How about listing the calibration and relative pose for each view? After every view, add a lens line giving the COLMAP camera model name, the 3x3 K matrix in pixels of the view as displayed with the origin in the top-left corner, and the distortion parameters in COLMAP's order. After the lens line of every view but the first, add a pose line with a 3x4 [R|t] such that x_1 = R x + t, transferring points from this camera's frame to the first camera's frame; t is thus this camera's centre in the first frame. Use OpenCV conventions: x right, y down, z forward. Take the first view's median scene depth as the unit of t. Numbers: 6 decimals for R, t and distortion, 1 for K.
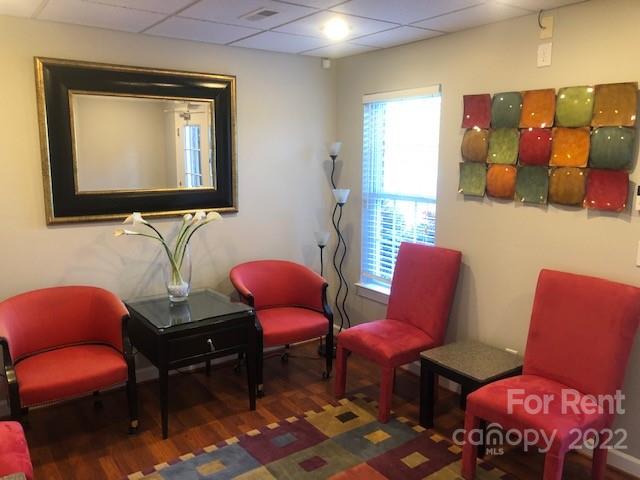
lens RADIAL K [[524.0, 0, 319.8], [0, 524.0, 238.9], [0, 0, 1]] dist [0.013951, -0.010893]
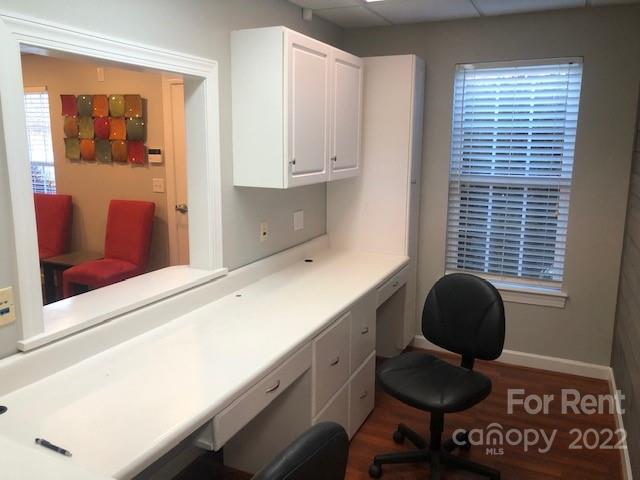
lens RADIAL K [[524.0, 0, 317.3], [0, 524.0, 243.0], [0, 0, 1]] dist [0.013951, -0.010893]
pose [[0.872259, -0.099315, 0.478853, 0.163138], [0.078278, 0.994891, 0.063754, 0.135645], [-0.482738, -0.018126, 0.875577, -0.804506]]
